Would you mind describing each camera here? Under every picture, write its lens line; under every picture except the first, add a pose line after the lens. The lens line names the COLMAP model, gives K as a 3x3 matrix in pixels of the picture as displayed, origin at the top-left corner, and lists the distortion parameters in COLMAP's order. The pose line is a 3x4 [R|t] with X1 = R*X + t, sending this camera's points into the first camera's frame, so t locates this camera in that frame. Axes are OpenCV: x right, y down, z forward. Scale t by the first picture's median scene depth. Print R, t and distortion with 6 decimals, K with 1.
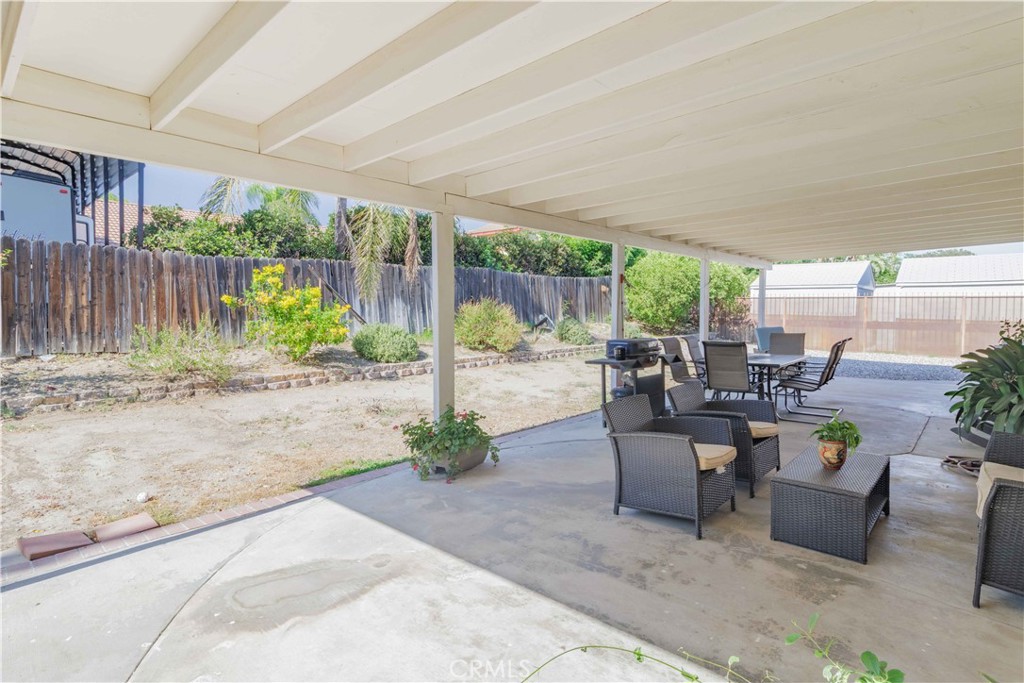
lens RADIAL K [[518.3, 0, 517.0], [0, 518.3, 331.0], [0, 0, 1]] dist [0.003664, -0.000458]
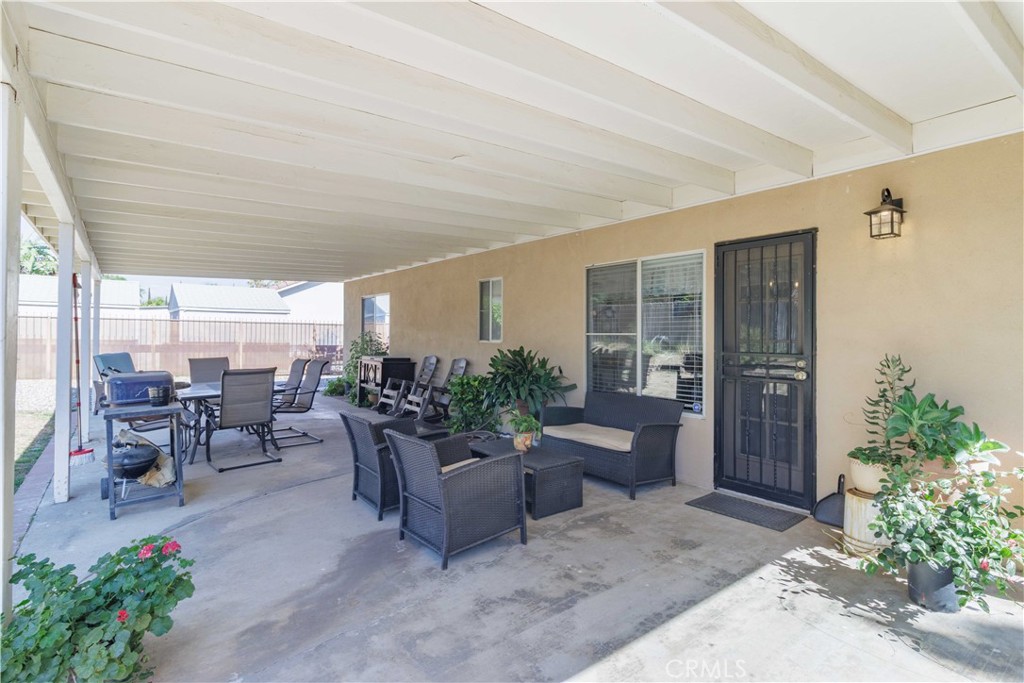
lens RADIAL K [[518.3, 0, 517.0], [0, 518.3, 331.0], [0, 0, 1]] dist [0.003664, -0.000458]
pose [[0.179683, 0.008671, 0.983686, -0.602141], [0.037084, 0.999191, -0.015581, -0.019457], [-0.983025, 0.039279, 0.179216, 0.682172]]
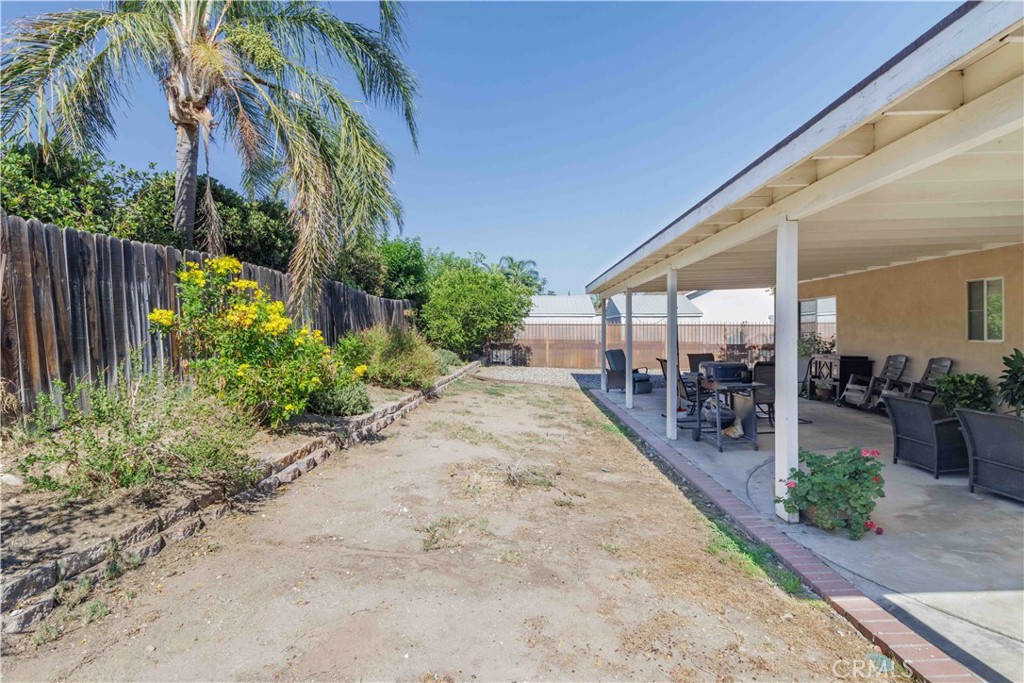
lens RADIAL K [[518.3, 0, 517.0], [0, 518.3, 331.0], [0, 0, 1]] dist [0.003664, -0.000458]
pose [[0.743417, -0.000569, 0.668828, -1.344469], [0.033917, 0.998745, -0.036851, -0.040412], [-0.667967, 0.050080, 0.742504, 0.853902]]
